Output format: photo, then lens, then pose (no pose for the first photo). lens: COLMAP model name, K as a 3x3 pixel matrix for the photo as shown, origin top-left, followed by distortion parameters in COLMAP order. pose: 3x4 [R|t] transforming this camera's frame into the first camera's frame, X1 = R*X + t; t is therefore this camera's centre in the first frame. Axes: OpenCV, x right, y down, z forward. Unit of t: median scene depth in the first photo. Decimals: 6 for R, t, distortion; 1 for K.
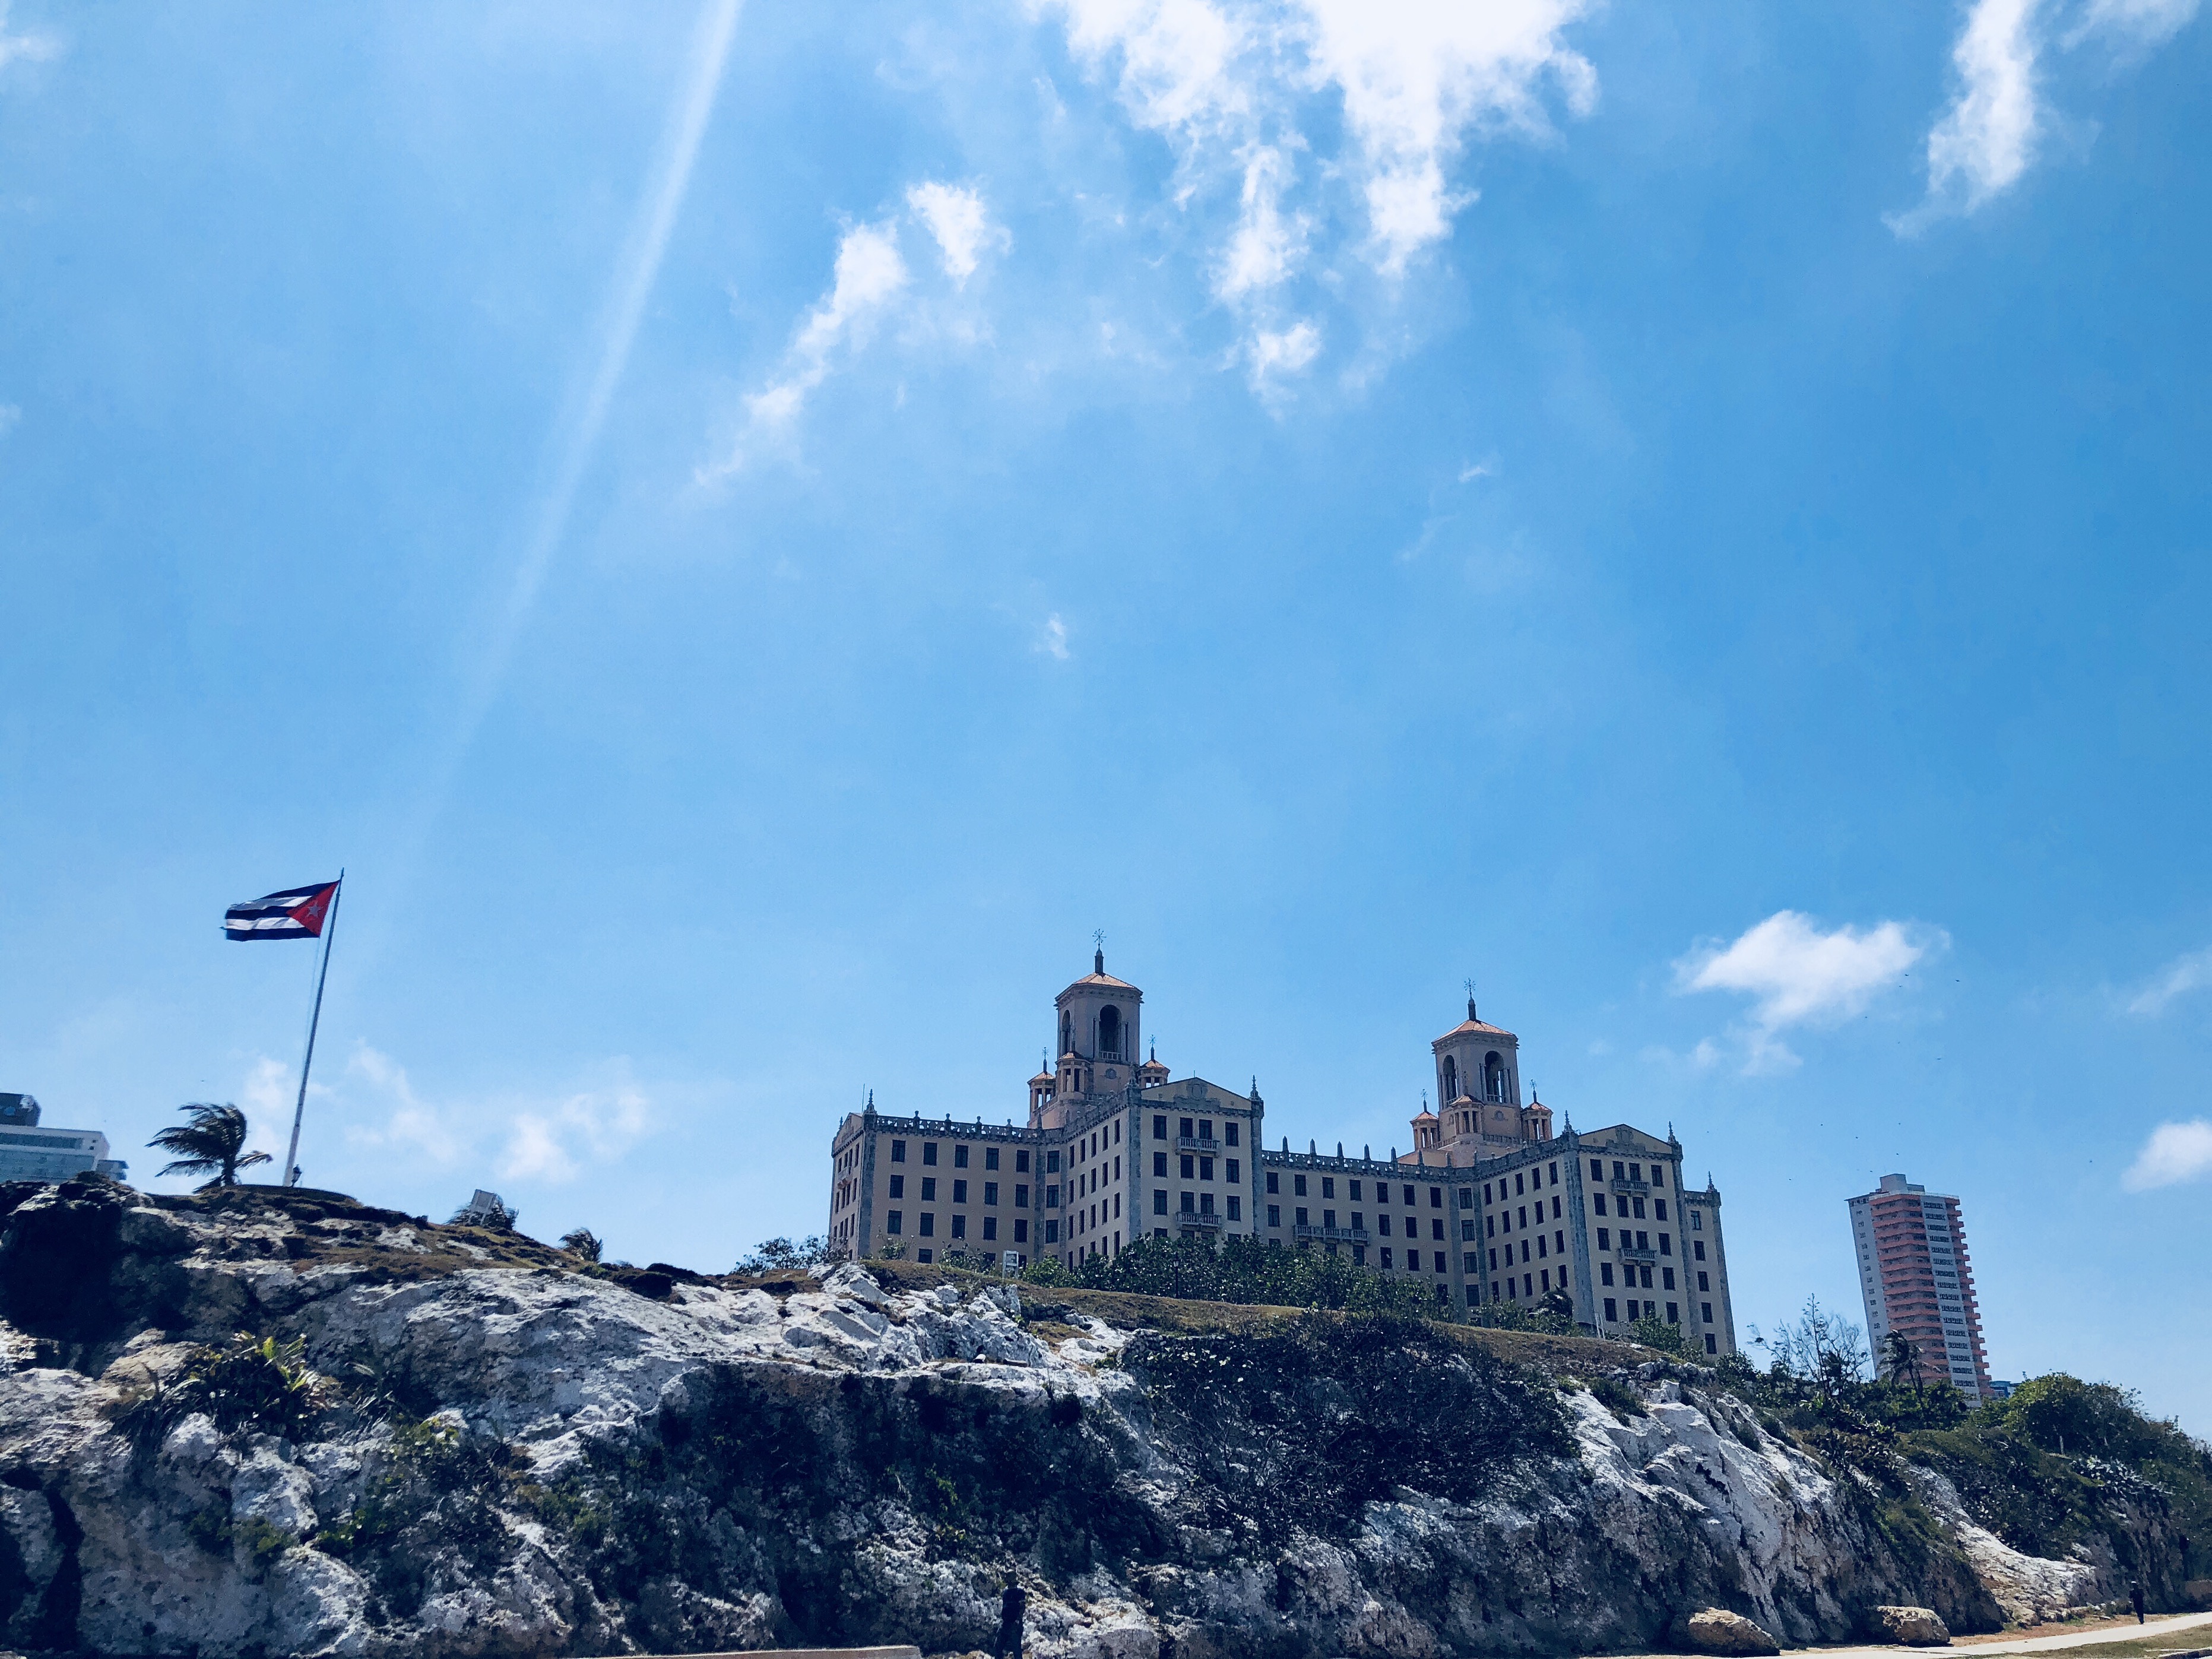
lens RADIAL K [[1815.6, 0, 1120.0], [0, 1815.6, 812.5], [0, 0, 1]] dist [0.045411, -0.042087]
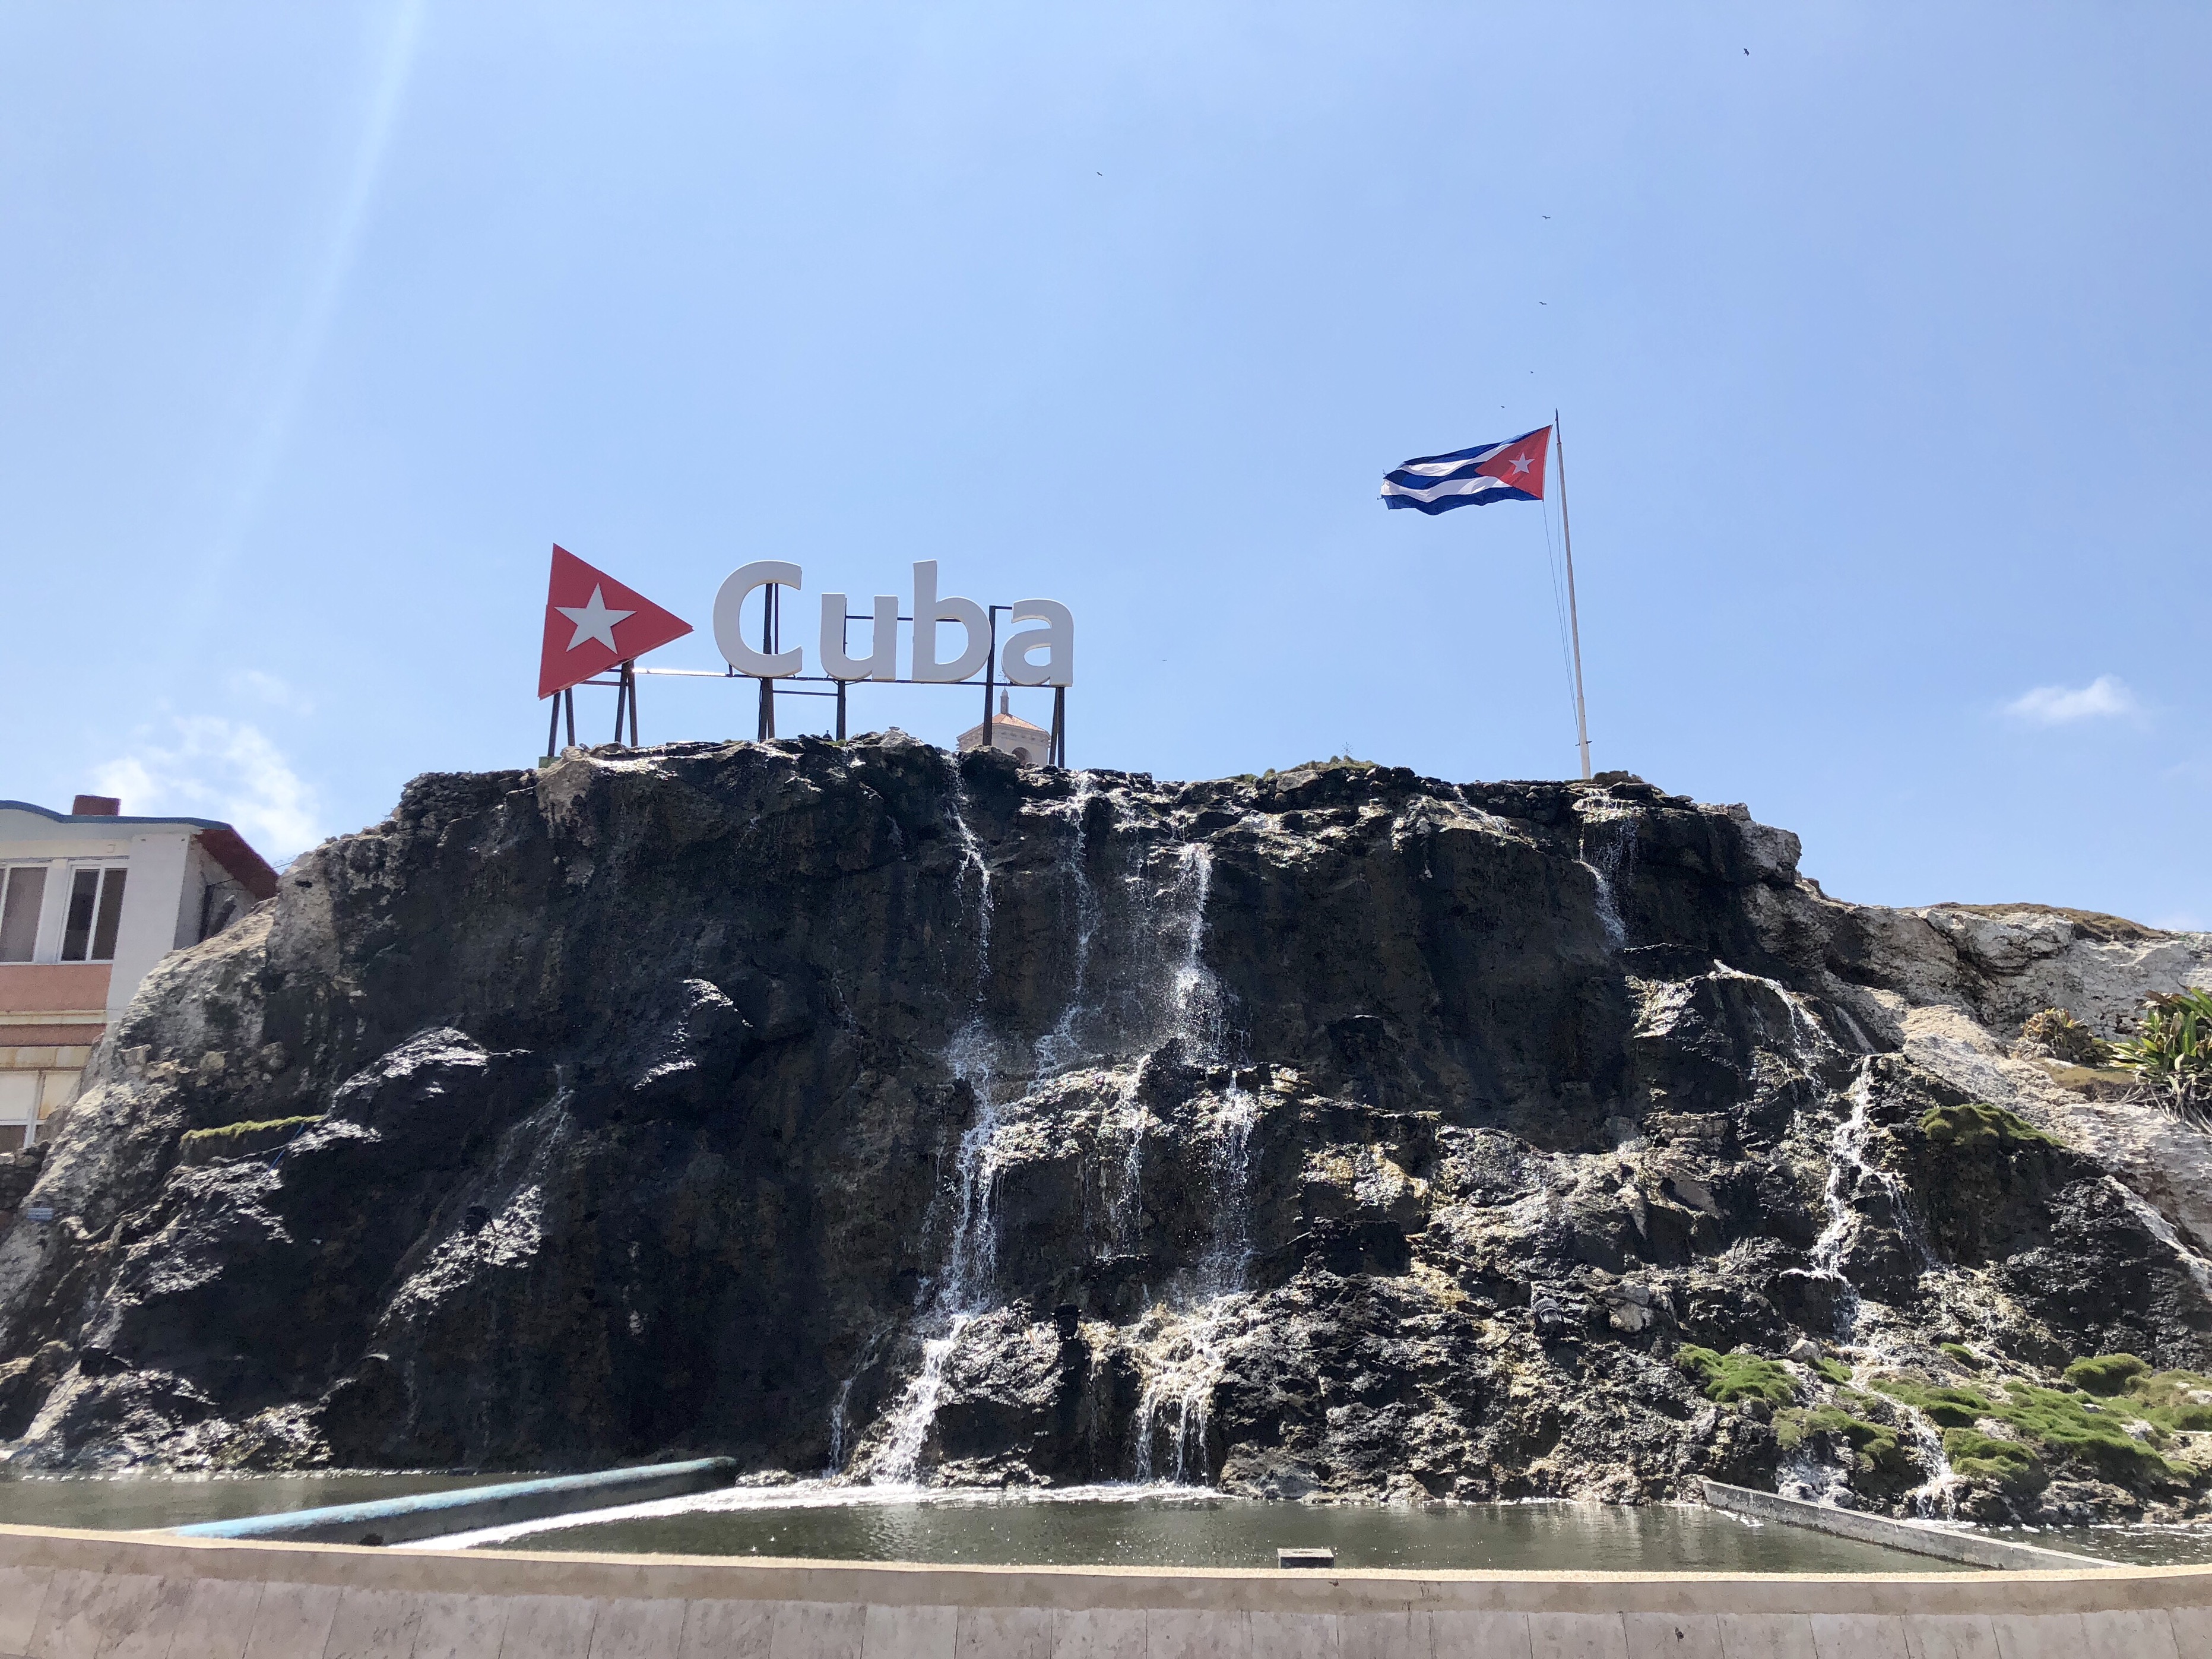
lens RADIAL K [[1815.6, 0, 1116.3], [0, 1815.6, 789.0], [0, 0, 1]] dist [0.045411, -0.042087]
pose [[0.978490, 0.053601, 0.199209, -0.167968], [-0.075763, 0.991545, 0.105346, 0.026887], [-0.191878, -0.118173, 0.974278, 0.066189]]
